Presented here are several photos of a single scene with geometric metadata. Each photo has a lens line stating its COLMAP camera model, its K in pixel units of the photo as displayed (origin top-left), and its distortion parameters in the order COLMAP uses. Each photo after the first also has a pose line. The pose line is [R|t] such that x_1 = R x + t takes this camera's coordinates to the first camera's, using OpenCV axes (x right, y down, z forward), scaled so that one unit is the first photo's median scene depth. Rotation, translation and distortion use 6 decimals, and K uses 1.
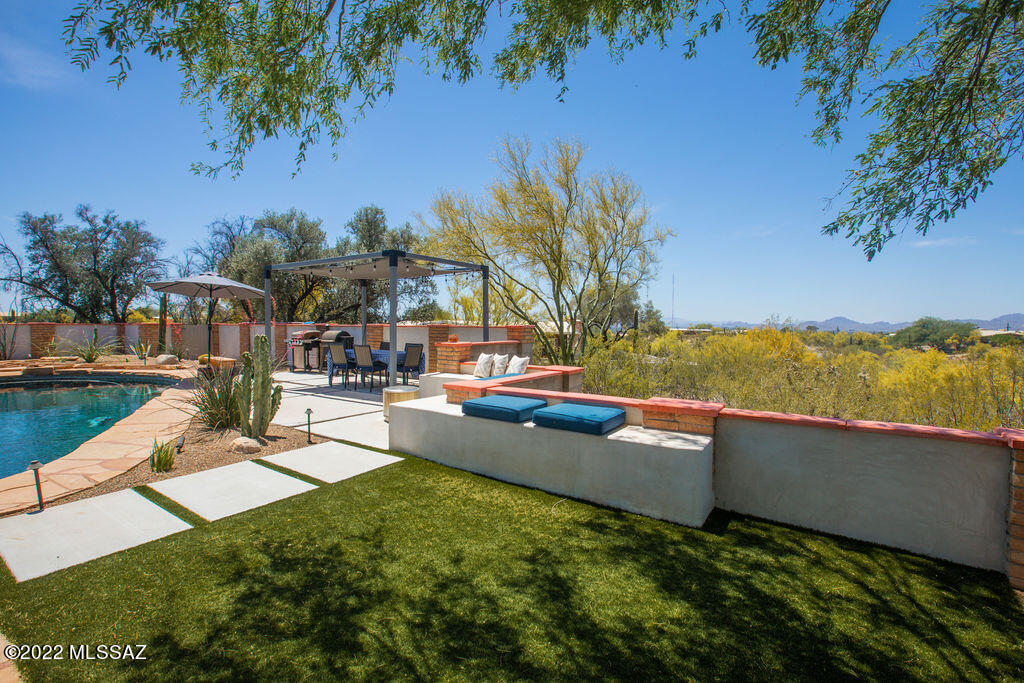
lens RADIAL K [[476.6, 0, 518.2], [0, 476.6, 340.5], [0, 0, 1]] dist [-0.058336, 0.021495]
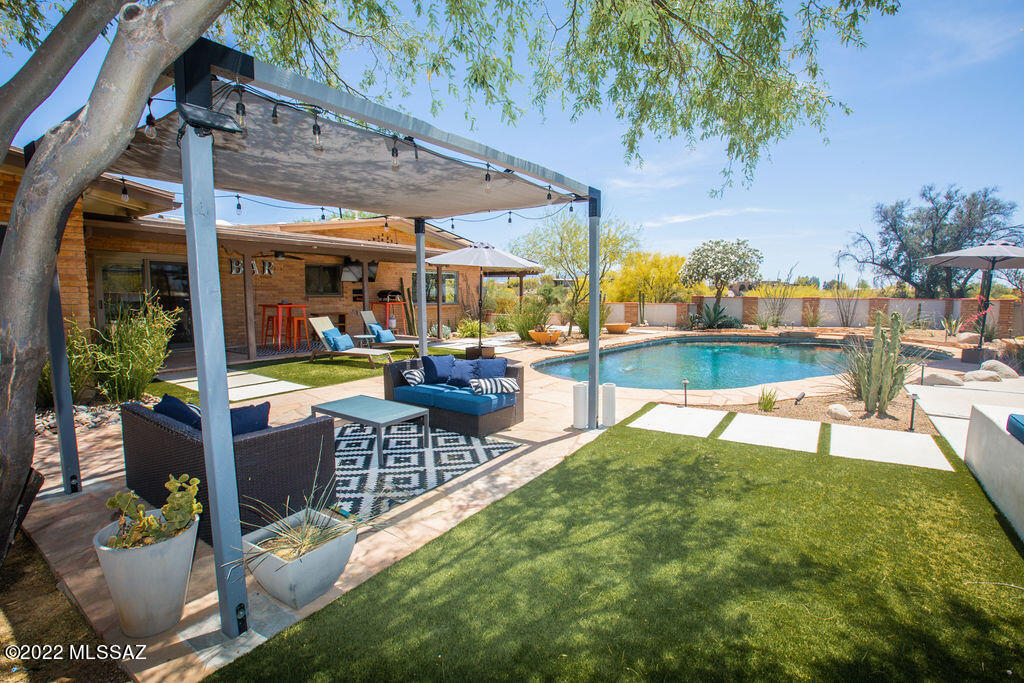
lens RADIAL K [[476.6, 0, 518.2], [0, 476.6, 340.5], [0, 0, 1]] dist [-0.058336, 0.021495]
pose [[0.023863, 0.093396, -0.995343, 0.626349], [-0.039371, 0.994942, 0.092415, -0.018049], [0.998940, 0.036983, 0.027420, 0.288562]]
